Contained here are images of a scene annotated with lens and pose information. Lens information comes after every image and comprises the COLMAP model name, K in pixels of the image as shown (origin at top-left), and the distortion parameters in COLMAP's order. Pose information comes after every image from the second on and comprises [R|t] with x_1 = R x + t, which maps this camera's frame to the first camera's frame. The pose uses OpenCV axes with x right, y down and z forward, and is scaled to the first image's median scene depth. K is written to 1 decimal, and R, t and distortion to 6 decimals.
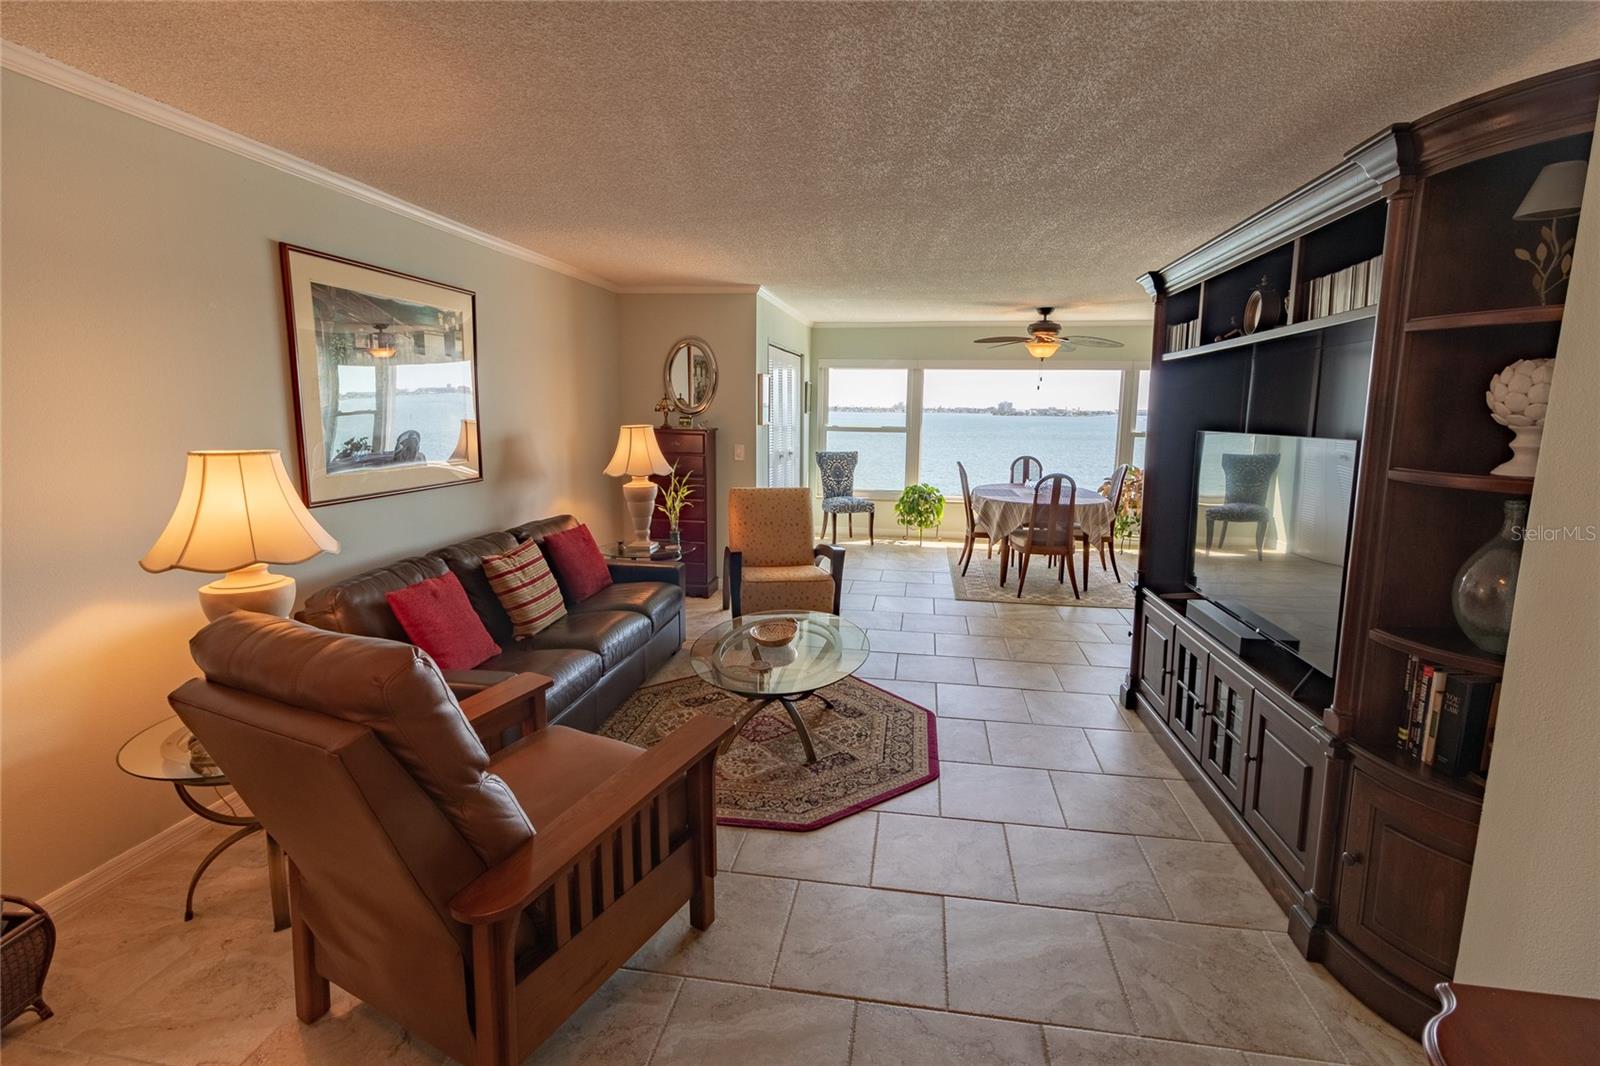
lens RADIAL K [[736.0, 0, 804.6], [0, 736.0, 518.2], [0, 0, 1]] dist [-0.000691, 0.001538]
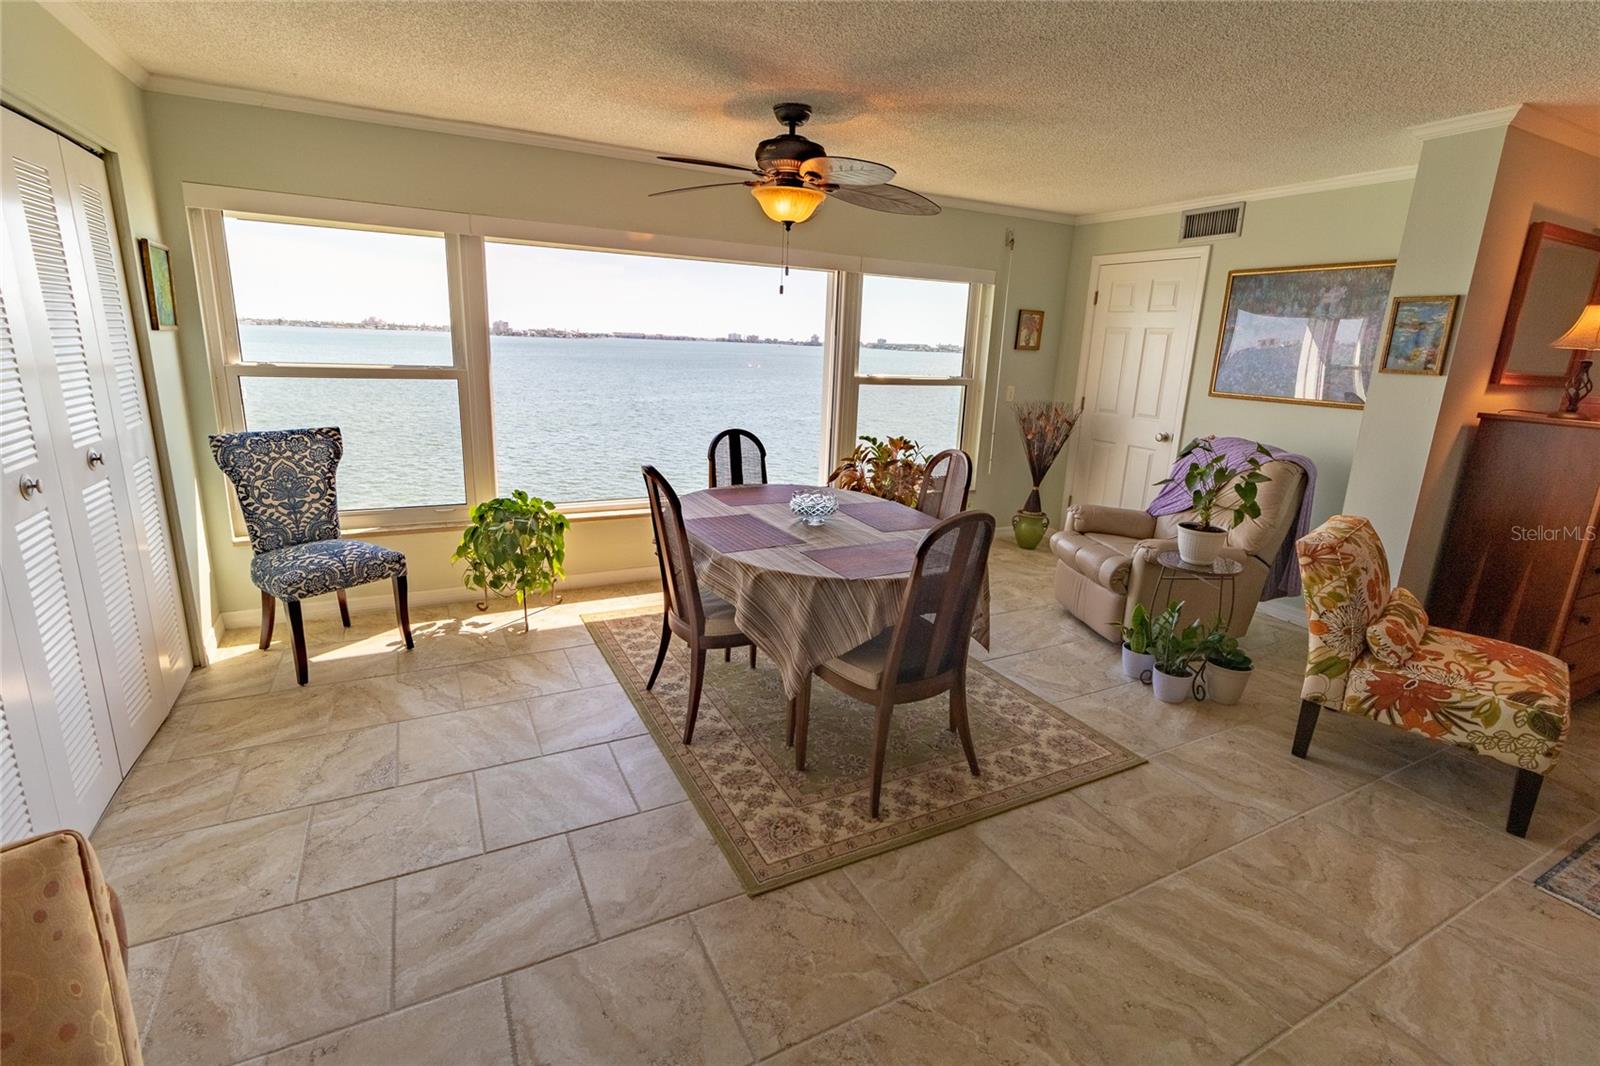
lens RADIAL K [[736.0, 0, 806.1], [0, 736.0, 520.7], [0, 0, 1]] dist [-0.000691, 0.001538]
pose [[0.798604, -0.123799, 0.588987, 0.038407], [0.060626, 0.990186, 0.125925, -0.091831], [-0.598796, -0.064857, 0.798271, 0.622070]]
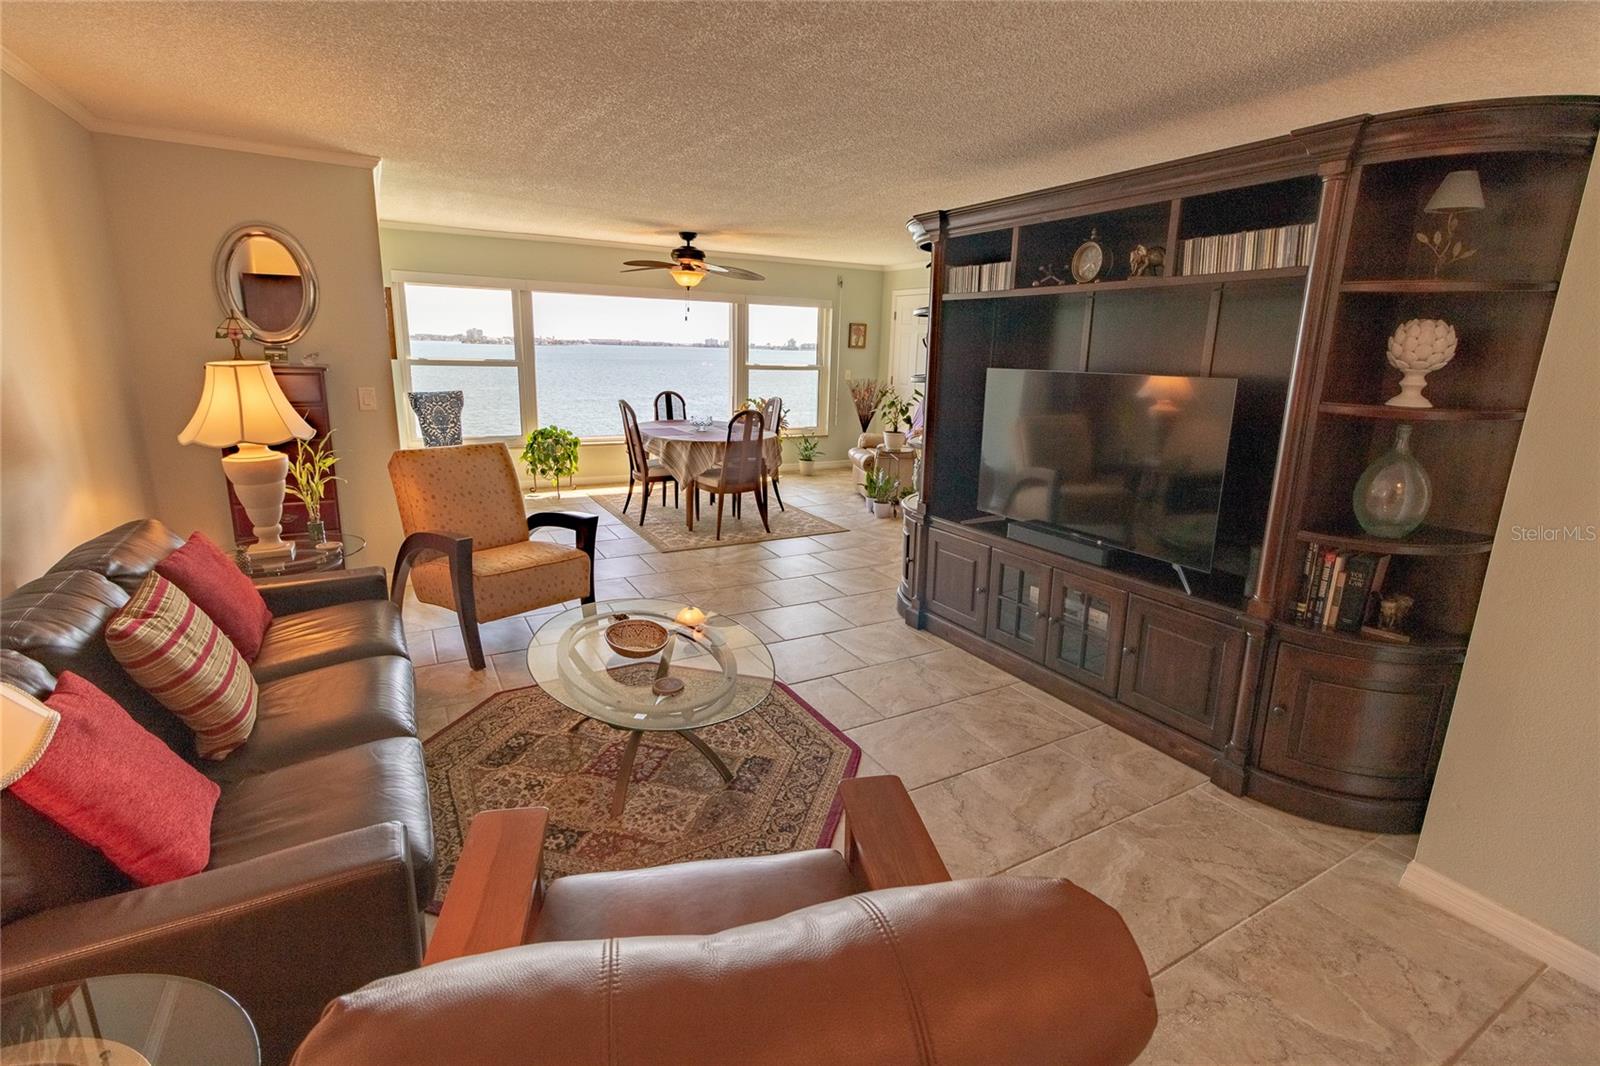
lens RADIAL K [[736.0, 0, 806.0], [0, 736.0, 517.4], [0, 0, 1]] dist [-0.000691, 0.001538]
pose [[0.780206, -0.132661, 0.611294, -0.181519], [0.075668, 0.990092, 0.118290, -0.023984], [-0.620929, -0.046035, 0.782514, 0.149146]]
